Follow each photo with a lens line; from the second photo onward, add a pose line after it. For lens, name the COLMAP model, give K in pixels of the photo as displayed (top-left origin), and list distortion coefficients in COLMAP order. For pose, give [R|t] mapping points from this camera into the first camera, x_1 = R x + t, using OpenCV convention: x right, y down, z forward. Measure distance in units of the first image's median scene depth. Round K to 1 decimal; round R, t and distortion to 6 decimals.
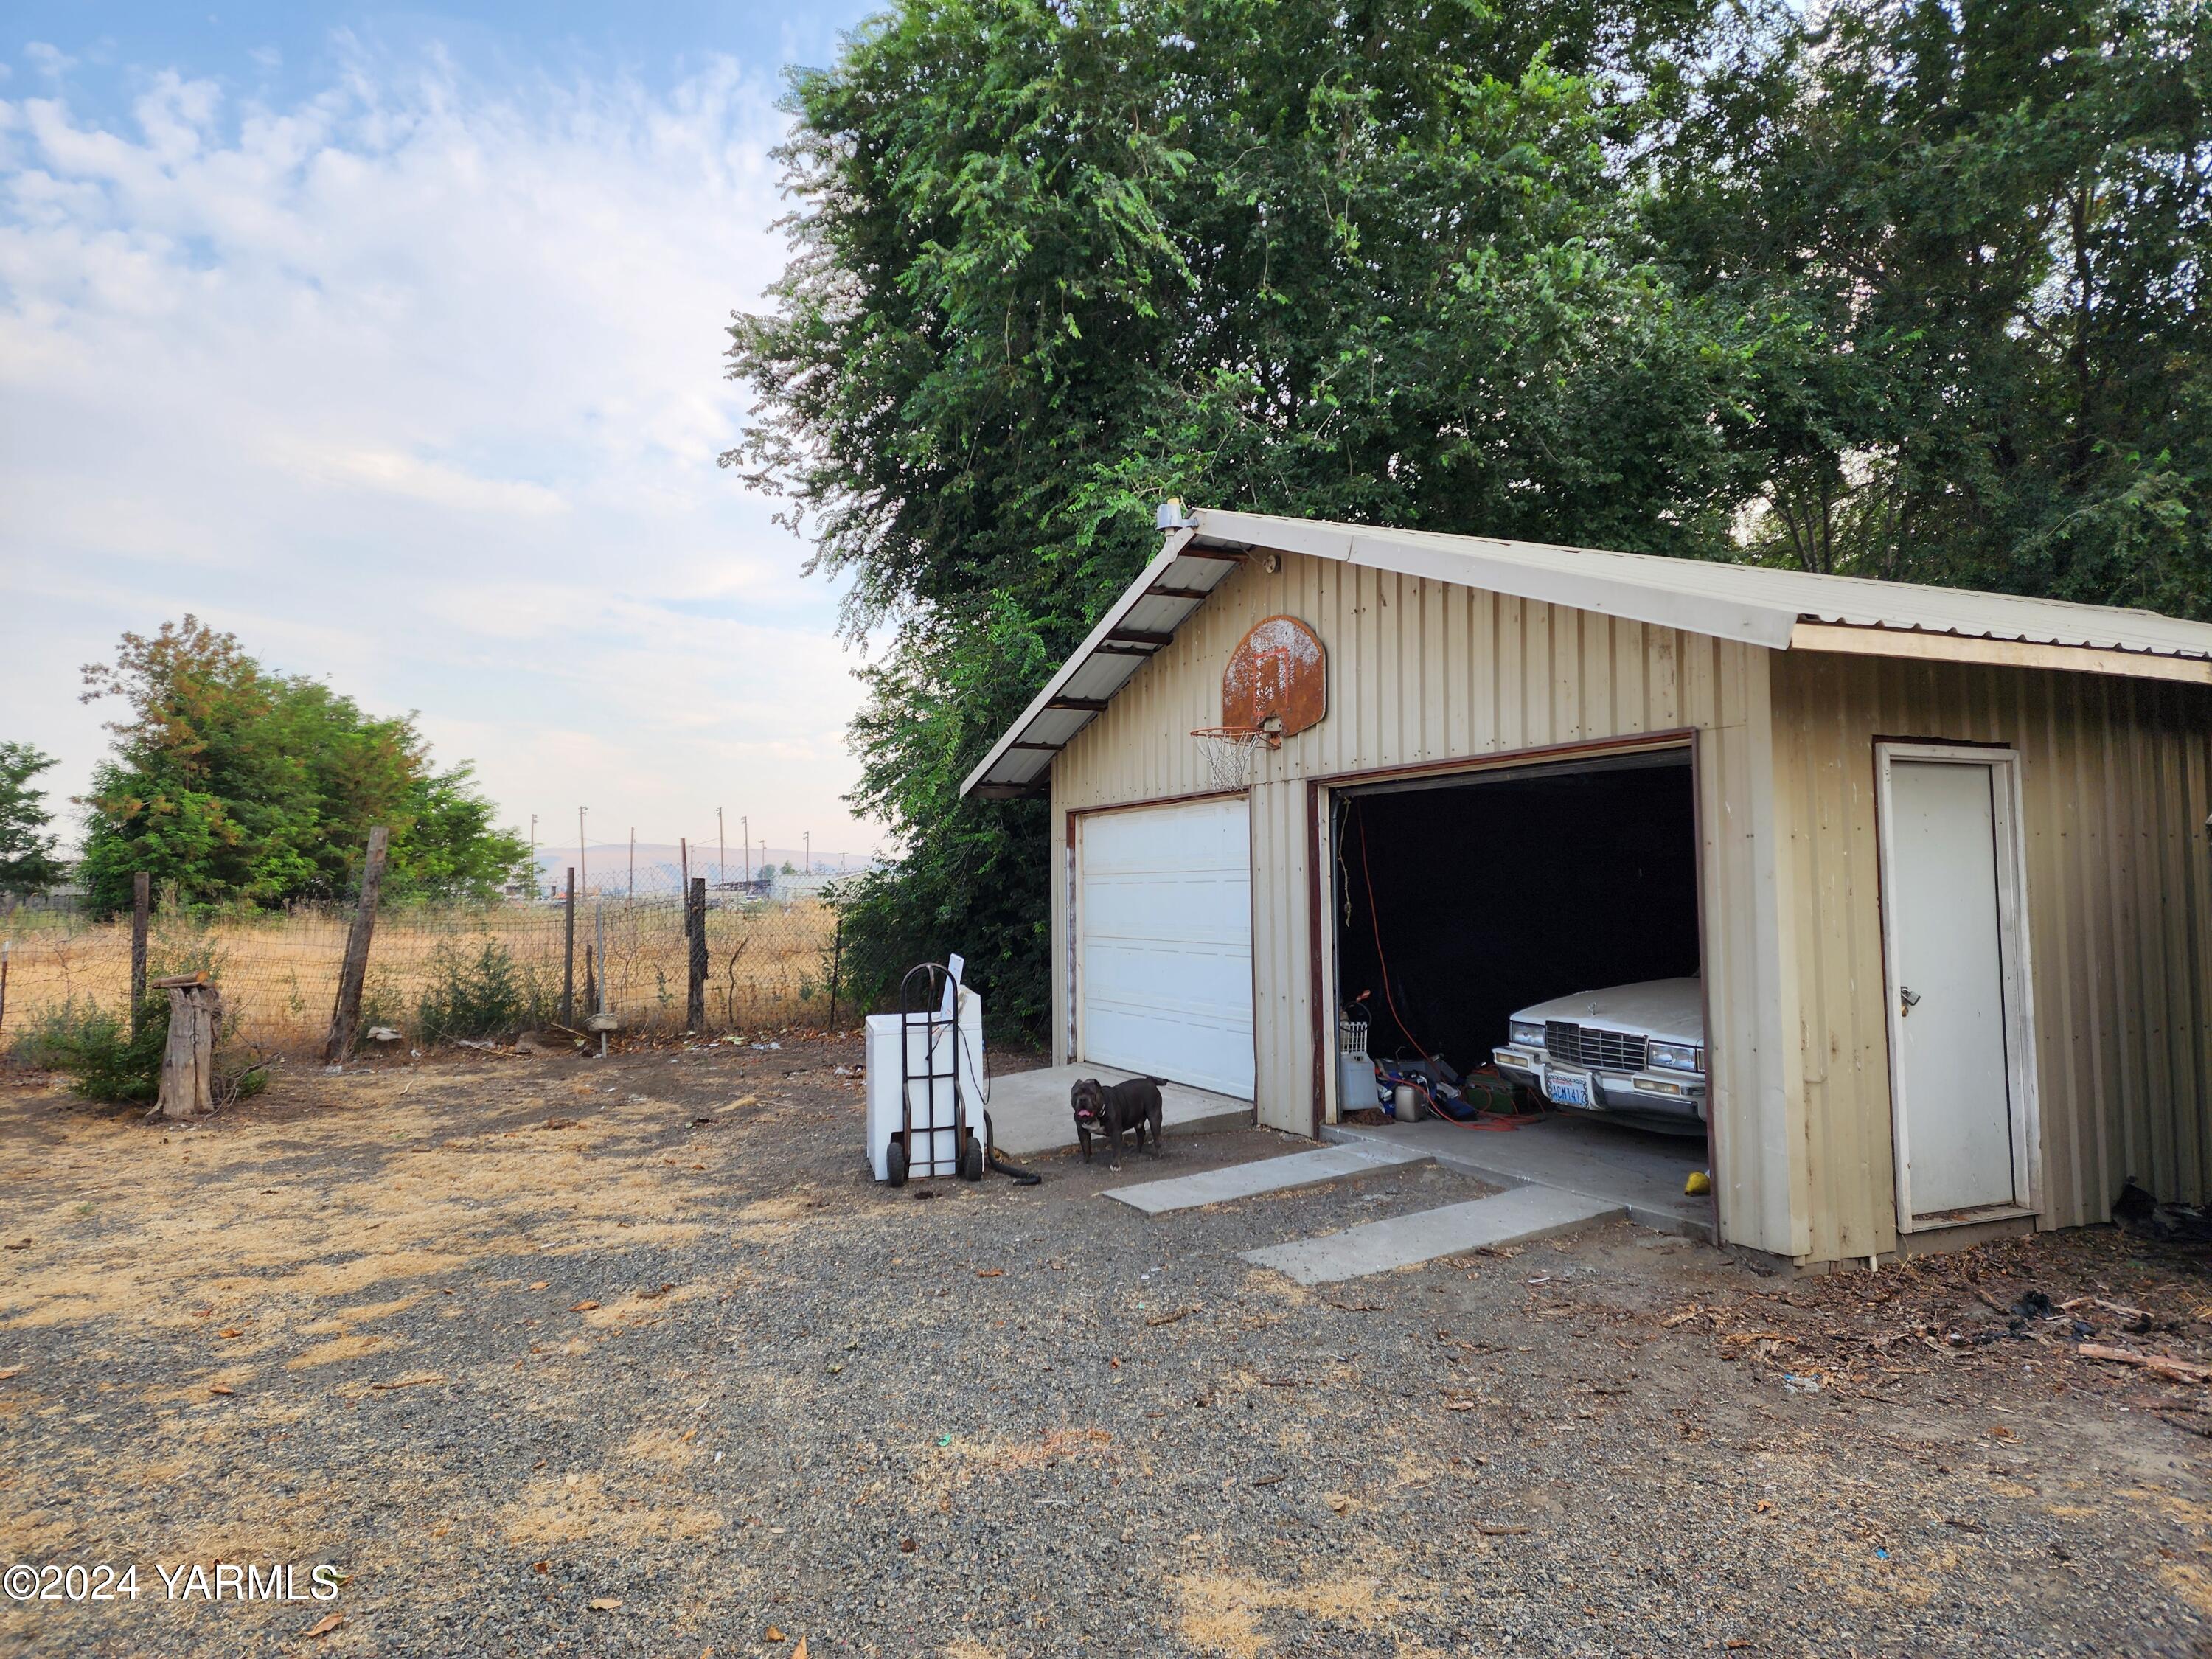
lens RADIAL K [[1439.0, 0, 1102.8], [0, 1439.0, 800.0], [0, 0, 1]] dist [0.083877, -0.072435]
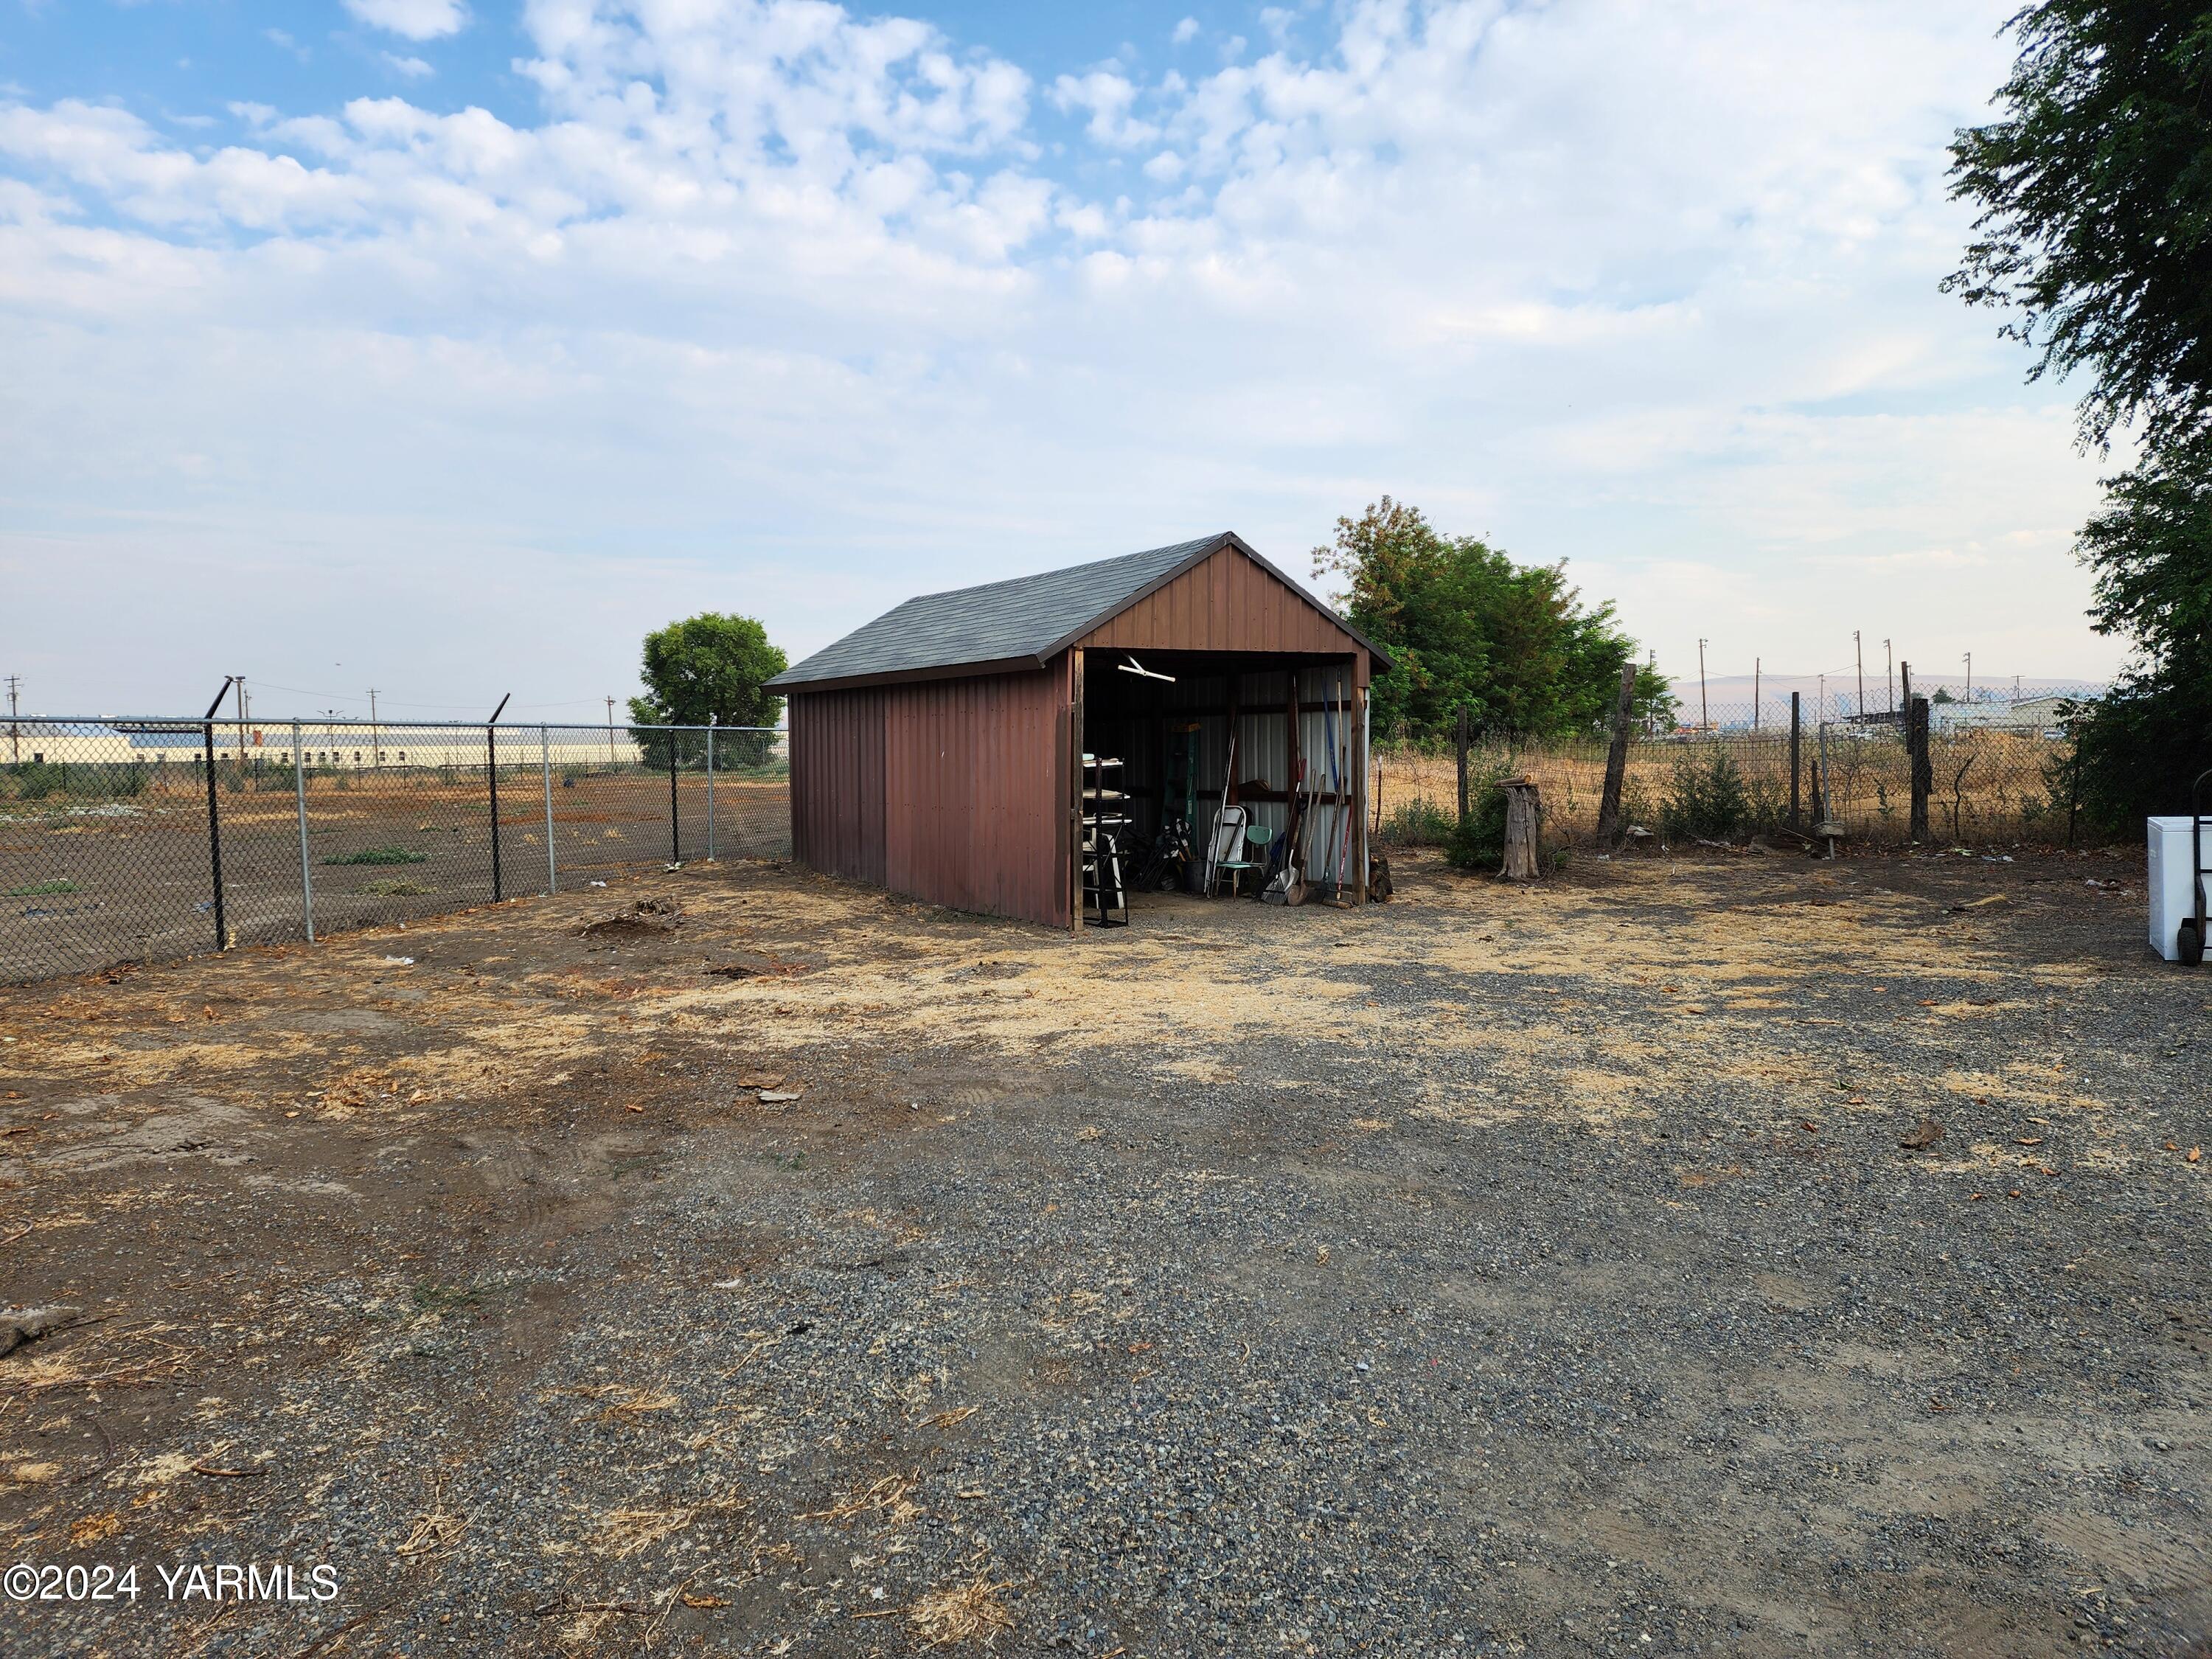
lens RADIAL K [[1439.0, 0, 1102.8], [0, 1439.0, 800.0], [0, 0, 1]] dist [0.083877, -0.072435]
pose [[0.742433, 0.018584, -0.669663, -0.003658], [0.057172, 0.994211, 0.090976, -0.003870], [0.667476, -0.105830, 0.737072, -0.175838]]
